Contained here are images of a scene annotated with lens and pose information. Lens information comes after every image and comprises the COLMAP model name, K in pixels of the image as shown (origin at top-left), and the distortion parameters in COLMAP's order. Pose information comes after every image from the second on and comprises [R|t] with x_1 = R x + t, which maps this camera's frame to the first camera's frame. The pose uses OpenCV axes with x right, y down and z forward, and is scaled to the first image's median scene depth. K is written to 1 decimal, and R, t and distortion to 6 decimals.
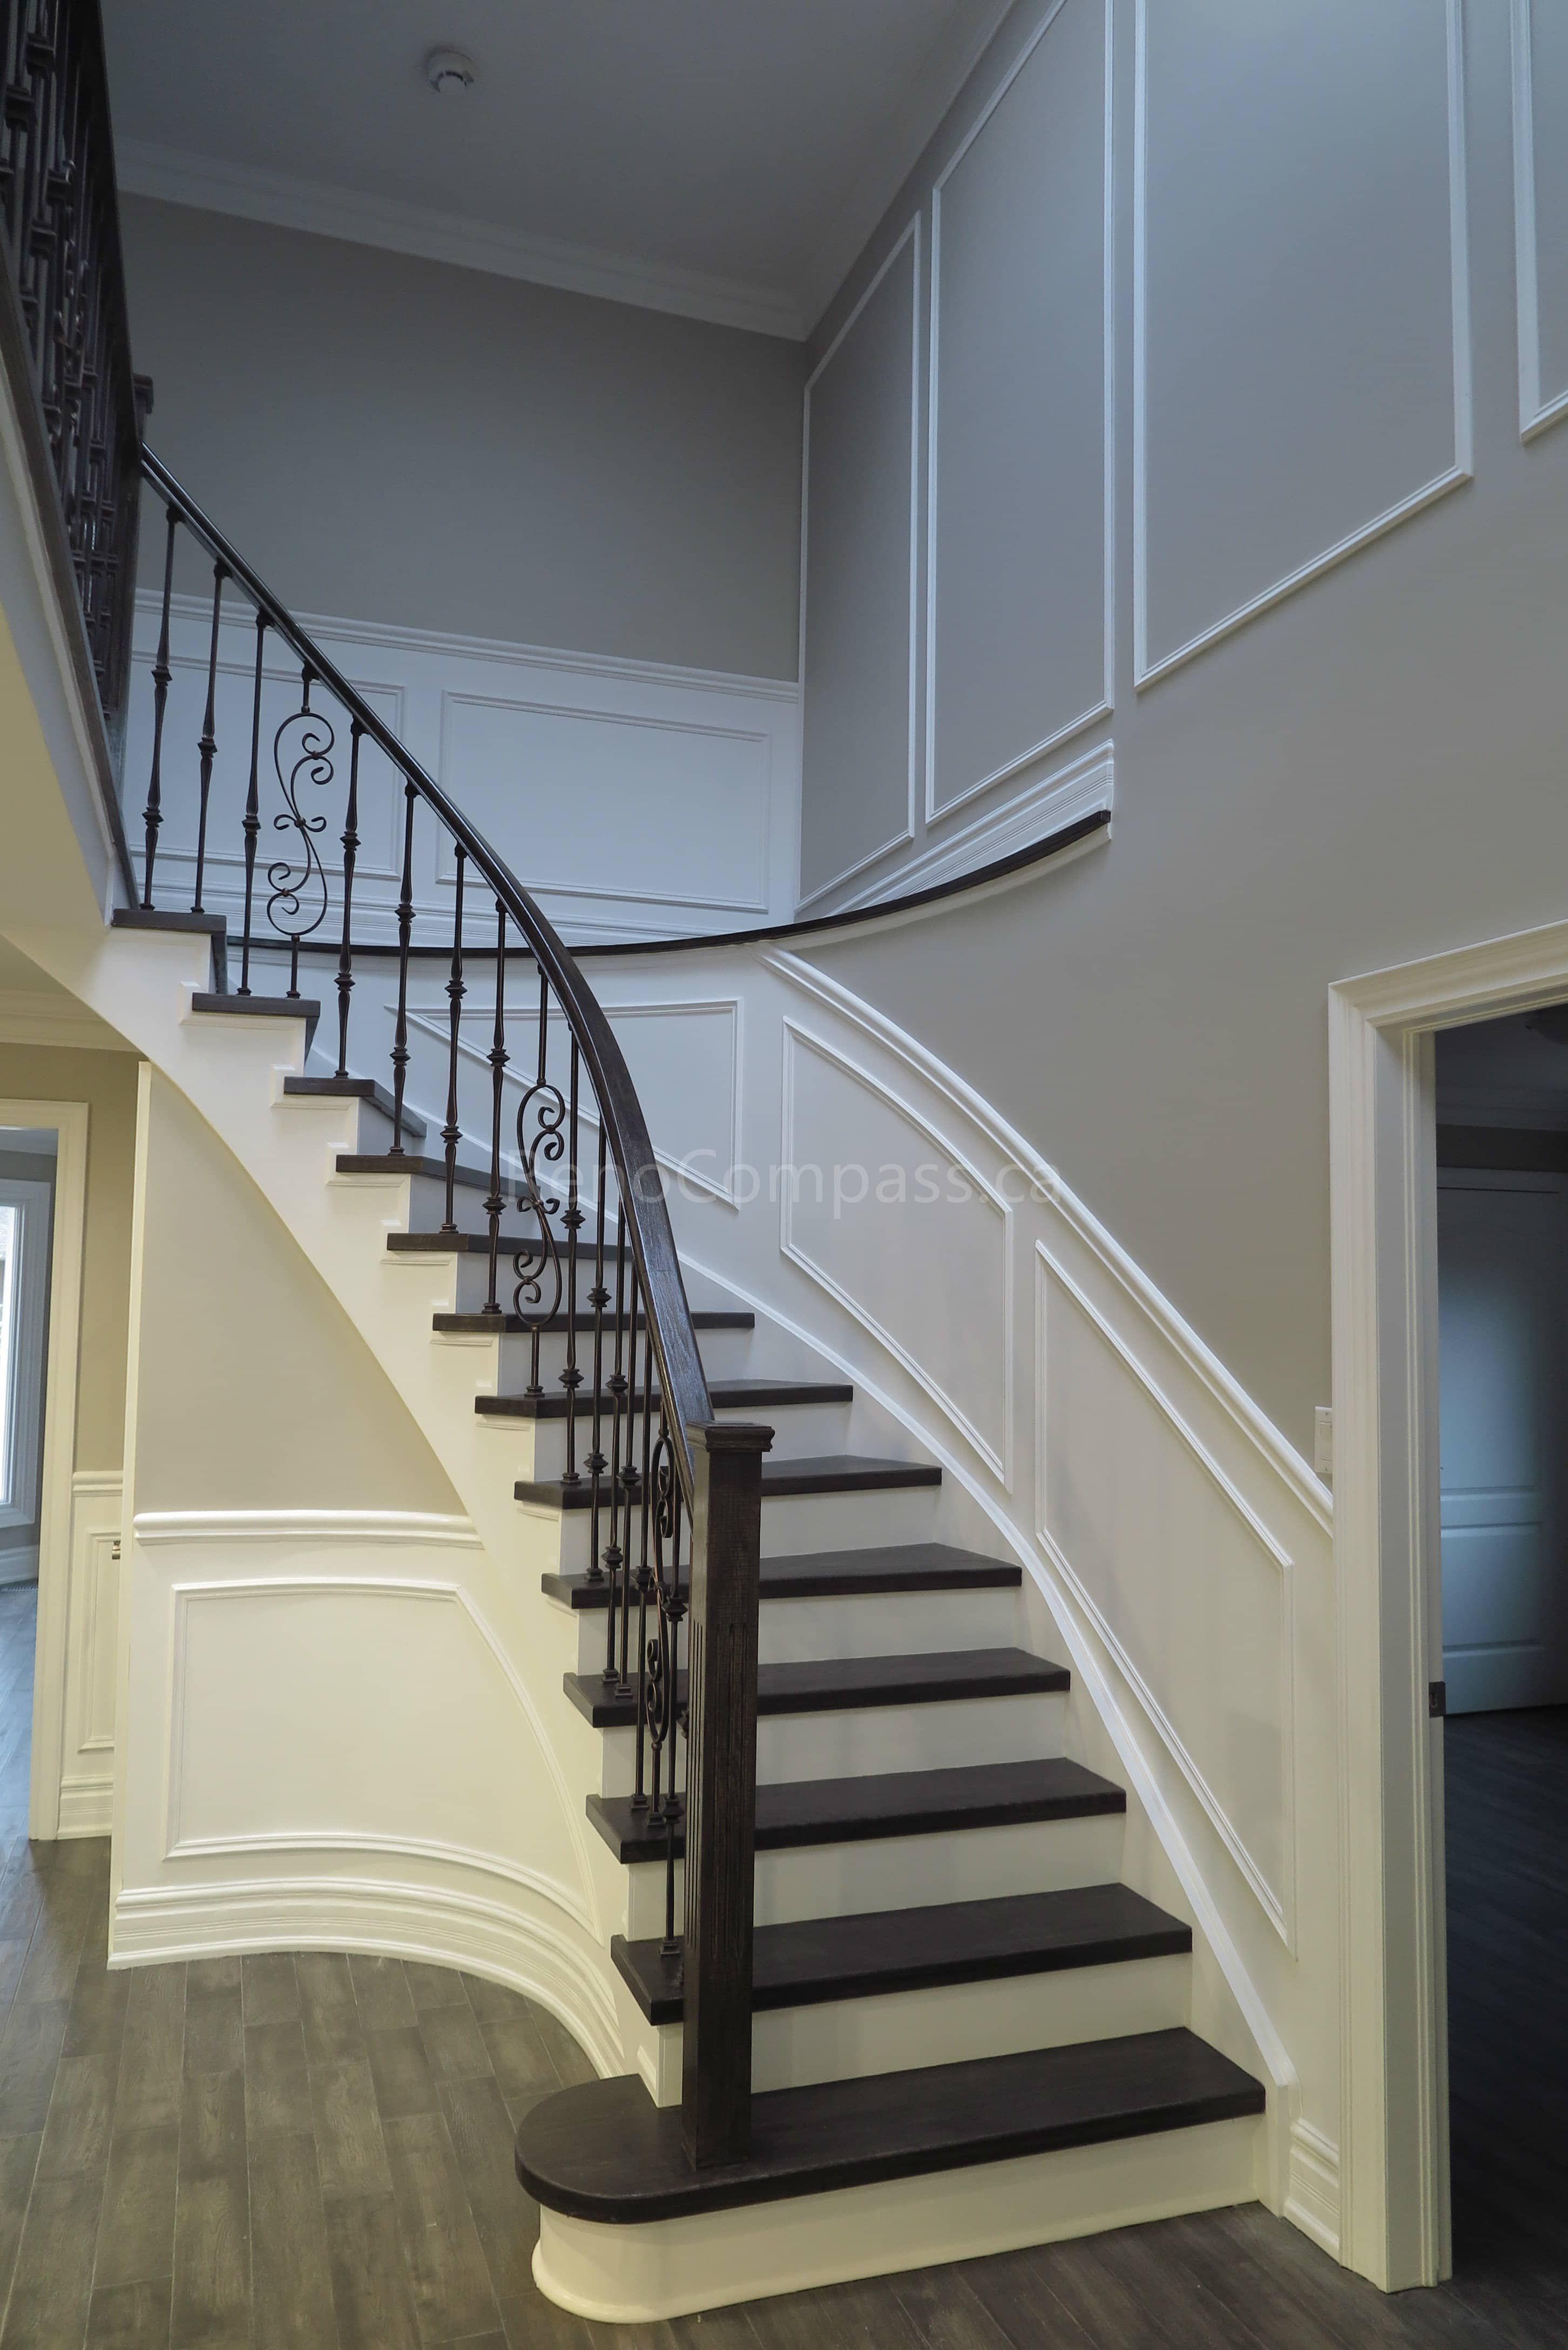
lens RADIAL K [[1617.3, 0, 781.9], [0, 1617.3, 1175.7], [0, 0, 1]] dist [-0.004851, 0.000565]
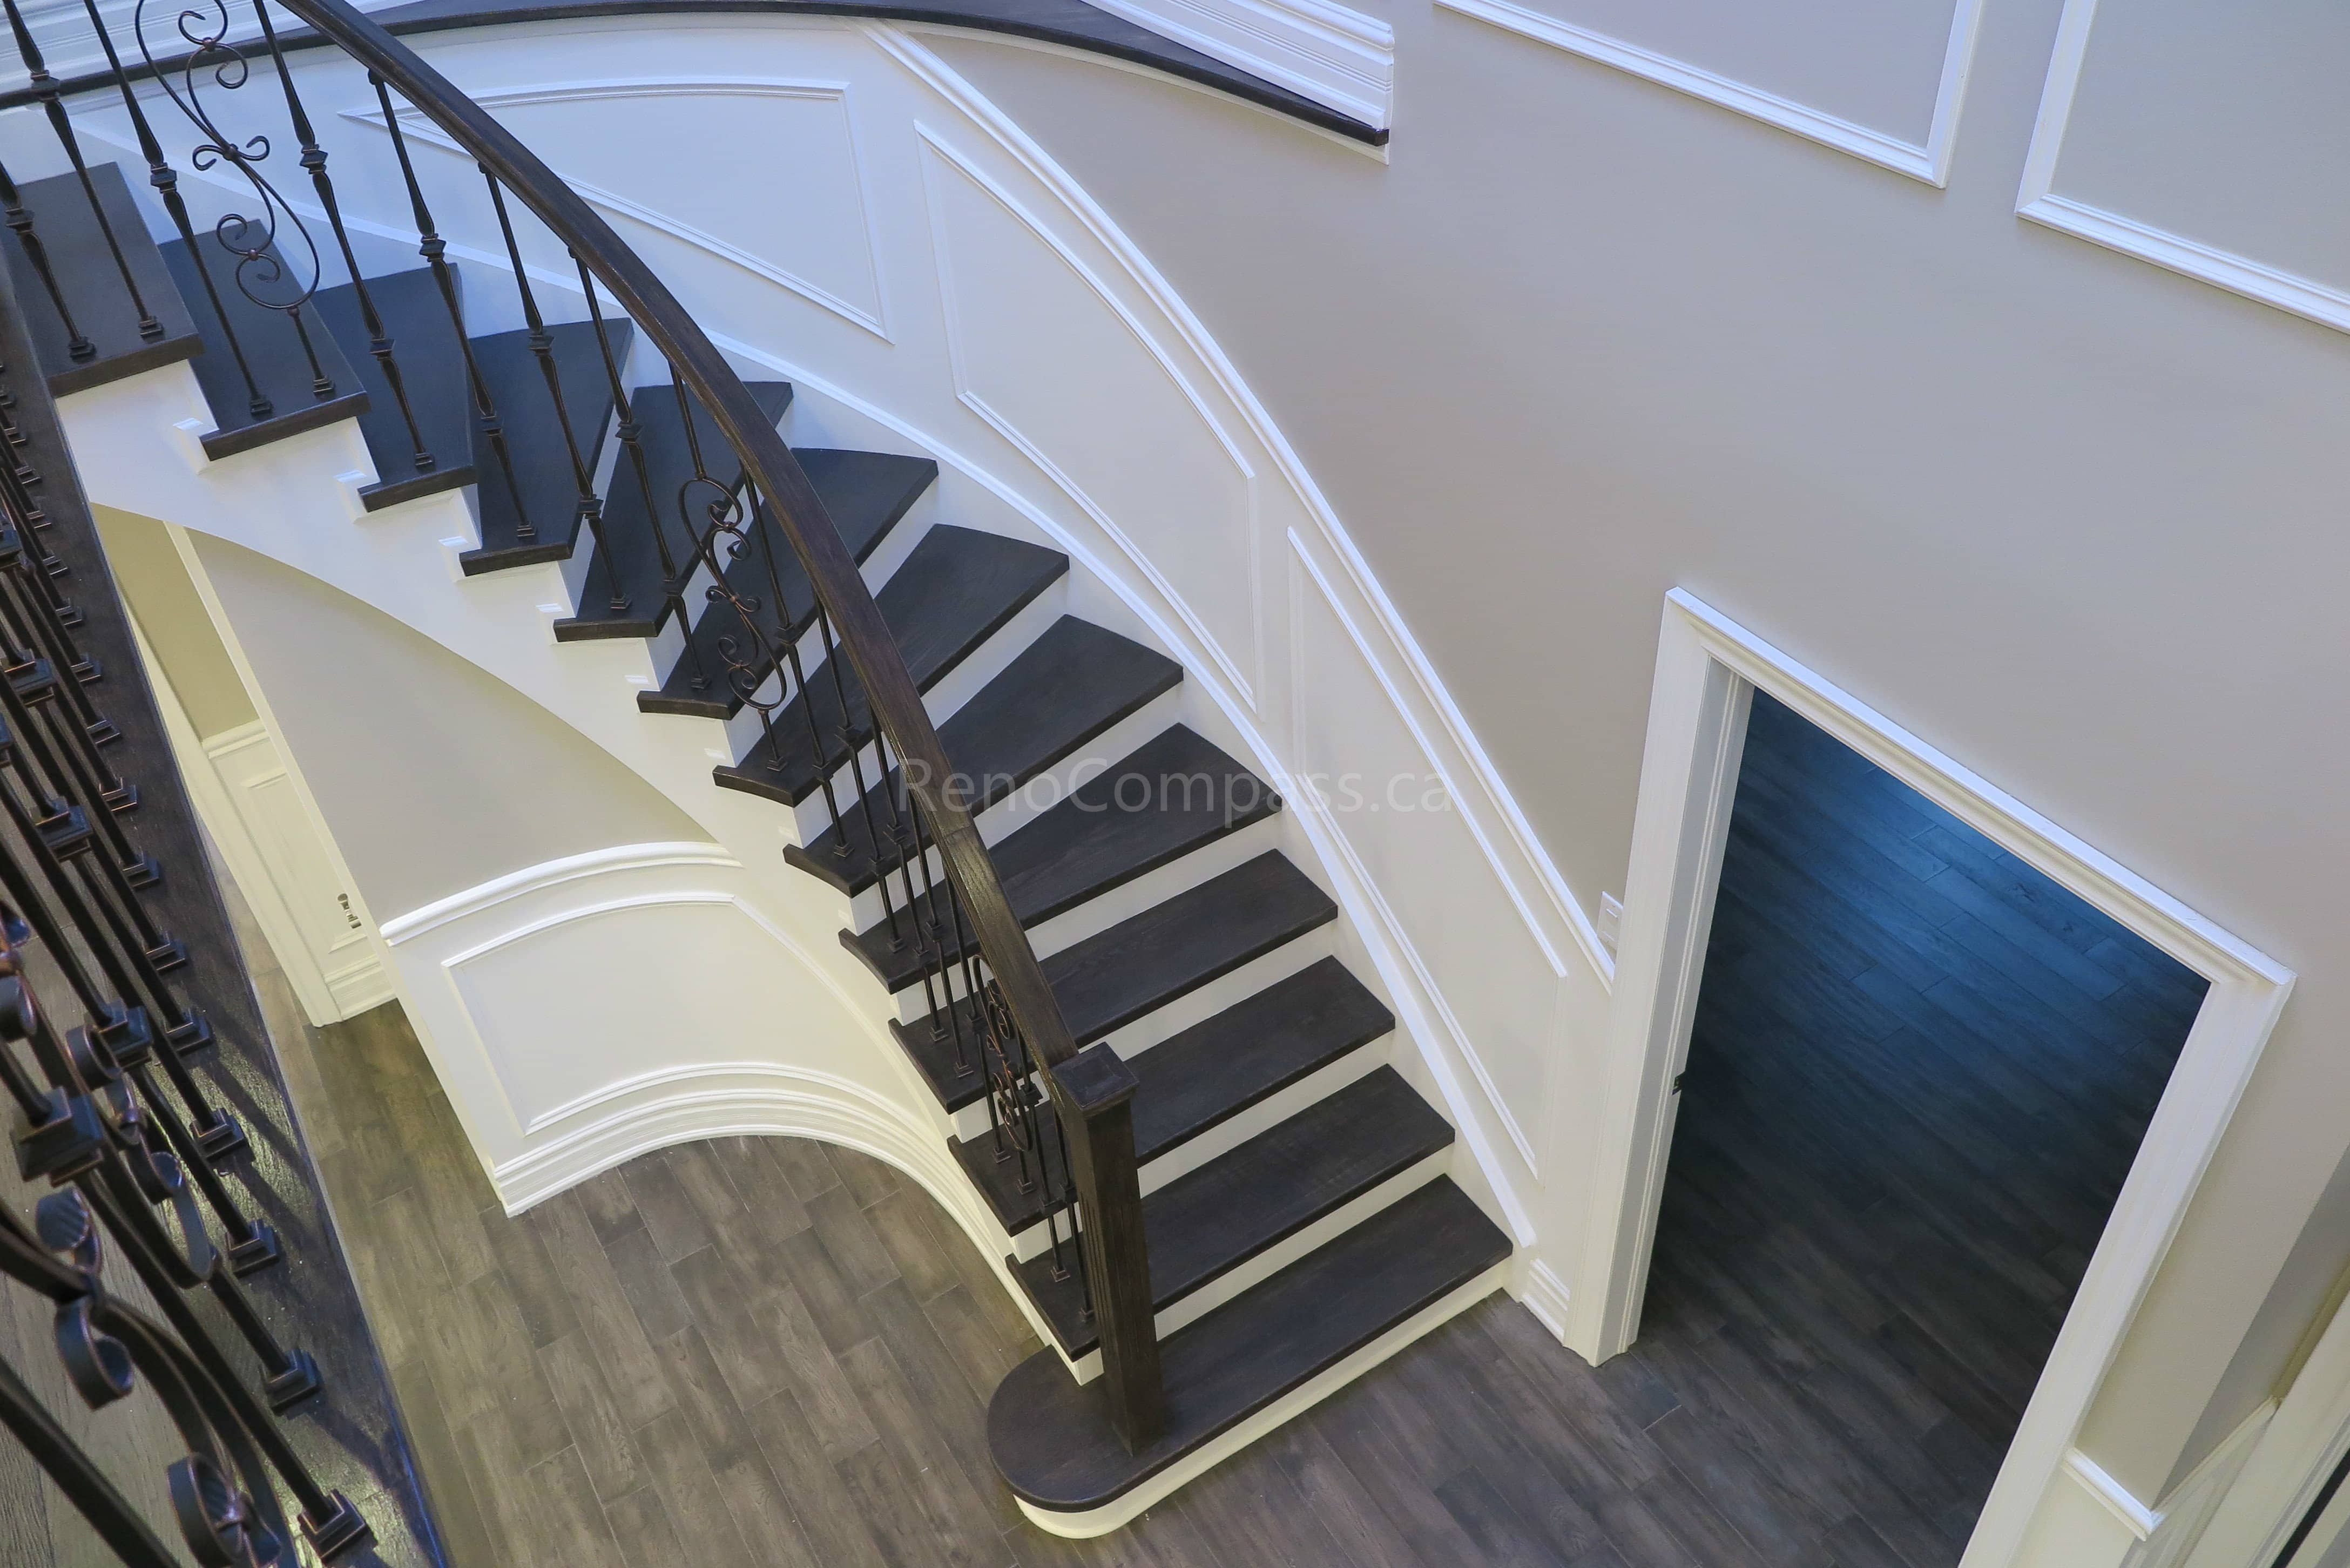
lens RADIAL K [[1838.3, 0, 1179.7], [0, 1838.3, 789.1], [0, 0, 1]] dist [-0.004205, -0.007335]
pose [[0.969522, -0.205563, 0.133311, -0.087542], [0.053834, 0.709549, 0.702597, -0.728232], [-0.239019, -0.674006, 0.698989, 0.233187]]
